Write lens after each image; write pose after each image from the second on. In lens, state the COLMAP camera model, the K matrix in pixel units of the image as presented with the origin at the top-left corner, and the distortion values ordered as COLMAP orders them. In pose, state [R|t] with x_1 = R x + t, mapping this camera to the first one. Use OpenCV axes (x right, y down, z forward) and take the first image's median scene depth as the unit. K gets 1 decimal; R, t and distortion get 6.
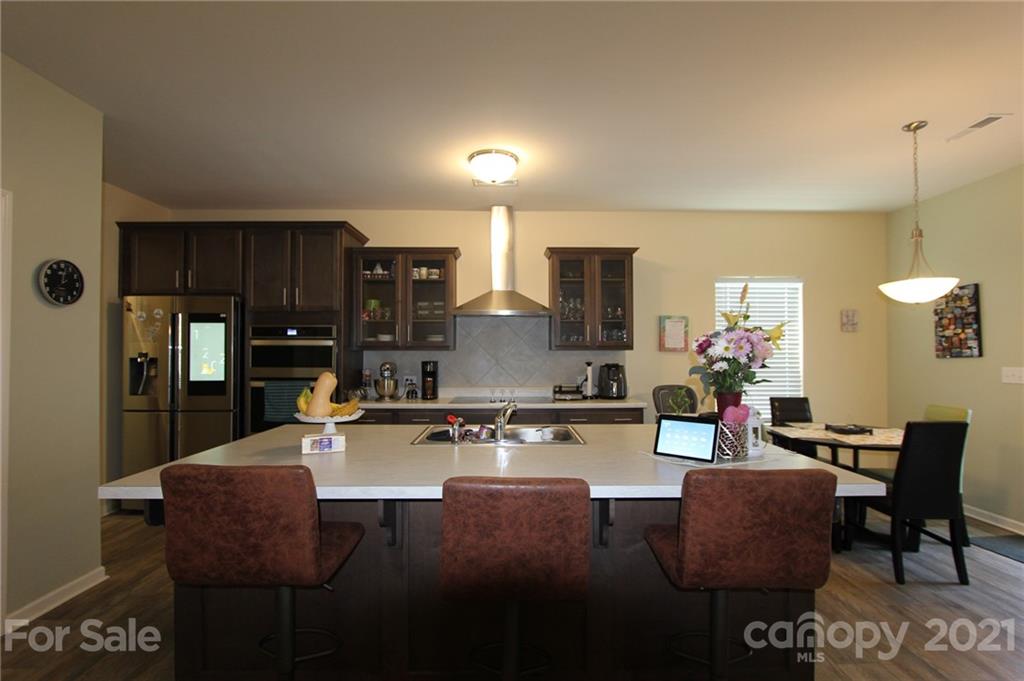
lens RADIAL K [[475.2, 0, 515.2], [0, 475.2, 346.9], [0, 0, 1]] dist [-0.011046, -0.000265]
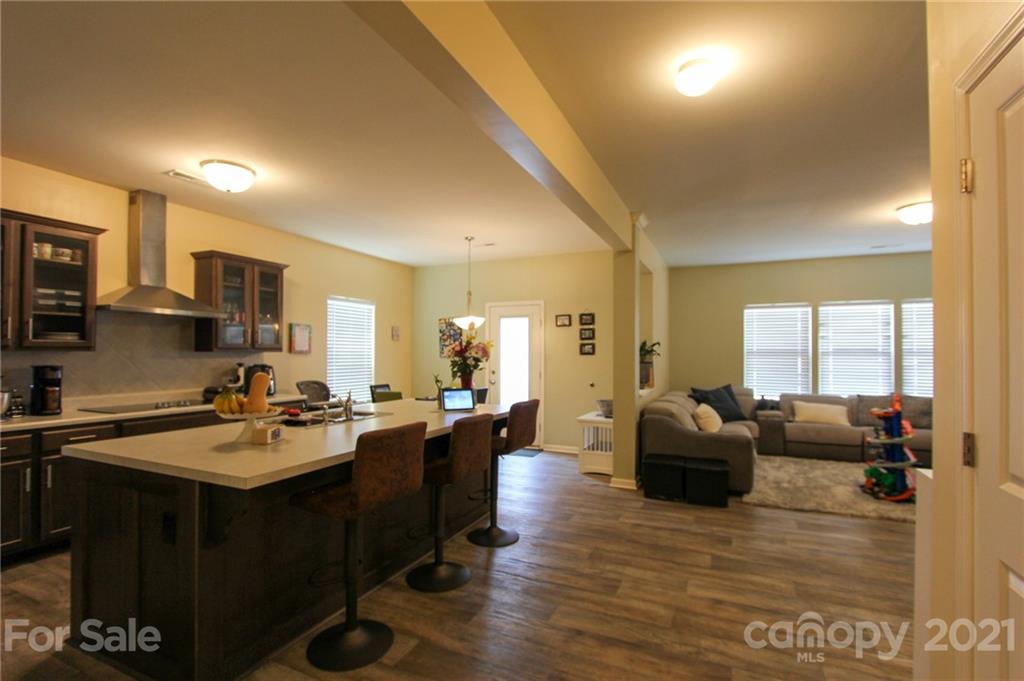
lens RADIAL K [[475.2, 0, 514.7], [0, 475.2, 343.6], [0, 0, 1]] dist [-0.011046, -0.000265]
pose [[0.434117, 0.020280, 0.900628, -0.556181], [-0.012641, 0.999785, -0.016420, -0.002238], [-0.900768, -0.004256, 0.434280, -0.019157]]
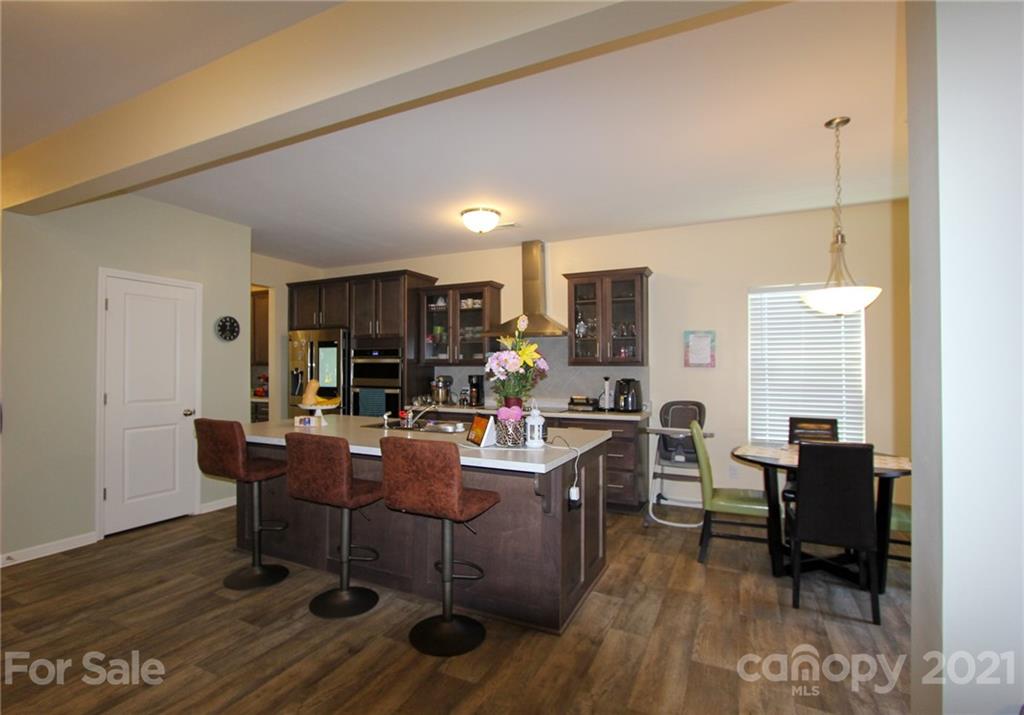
lens RADIAL K [[495.6, 0, 484.3], [0, 495.6, 366.8], [0, 0, 1]] dist [-0.012575, 0.000024]
pose [[0.879644, 0.000487, -0.475633, 0.459220], [0.003635, 0.999963, 0.007748, -0.000947], [0.475619, -0.008544, 0.879610, -0.117496]]
